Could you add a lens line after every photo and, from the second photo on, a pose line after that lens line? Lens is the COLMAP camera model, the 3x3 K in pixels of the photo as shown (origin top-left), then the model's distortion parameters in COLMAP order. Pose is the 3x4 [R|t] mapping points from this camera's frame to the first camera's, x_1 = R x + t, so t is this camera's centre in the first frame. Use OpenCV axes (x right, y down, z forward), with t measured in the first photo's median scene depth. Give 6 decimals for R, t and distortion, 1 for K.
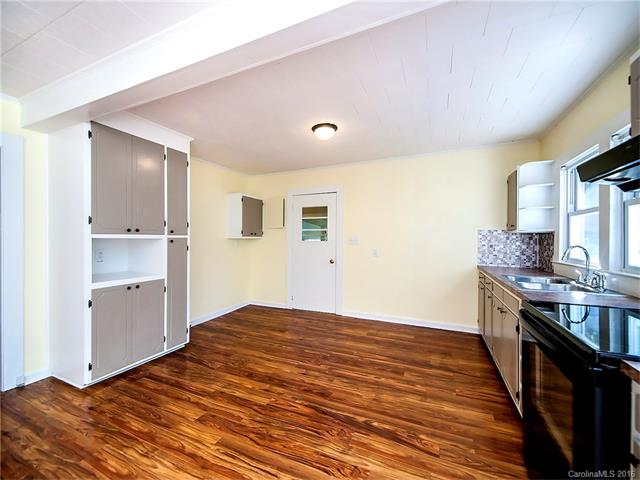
lens RADIAL K [[265.5, 0, 314.5], [0, 265.5, 244.2], [0, 0, 1]] dist [0.022690, -0.003495]
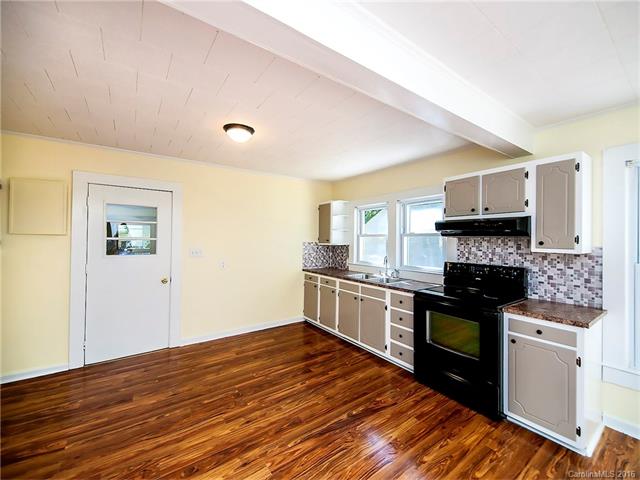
lens RADIAL K [[265.5, 0, 320.9], [0, 265.5, 235.6], [0, 0, 1]] dist [0.022690, -0.003495]
pose [[0.497778, 0.014037, 0.867191, -0.572727], [0.008778, 0.999736, -0.021222, -0.067999], [-0.867260, 0.018176, 0.497524, 0.319541]]
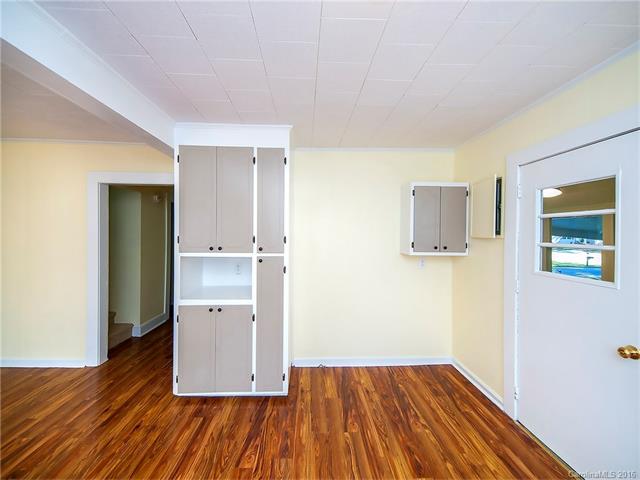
lens RADIAL K [[265.5, 0, 317.2], [0, 265.5, 234.7], [0, 0, 1]] dist [0.022690, -0.003495]
pose [[0.447883, 0.006591, -0.894068, 0.265725], [-0.026383, 0.999635, -0.005847, -0.089635], [0.893703, 0.026207, 0.447893, 0.777688]]
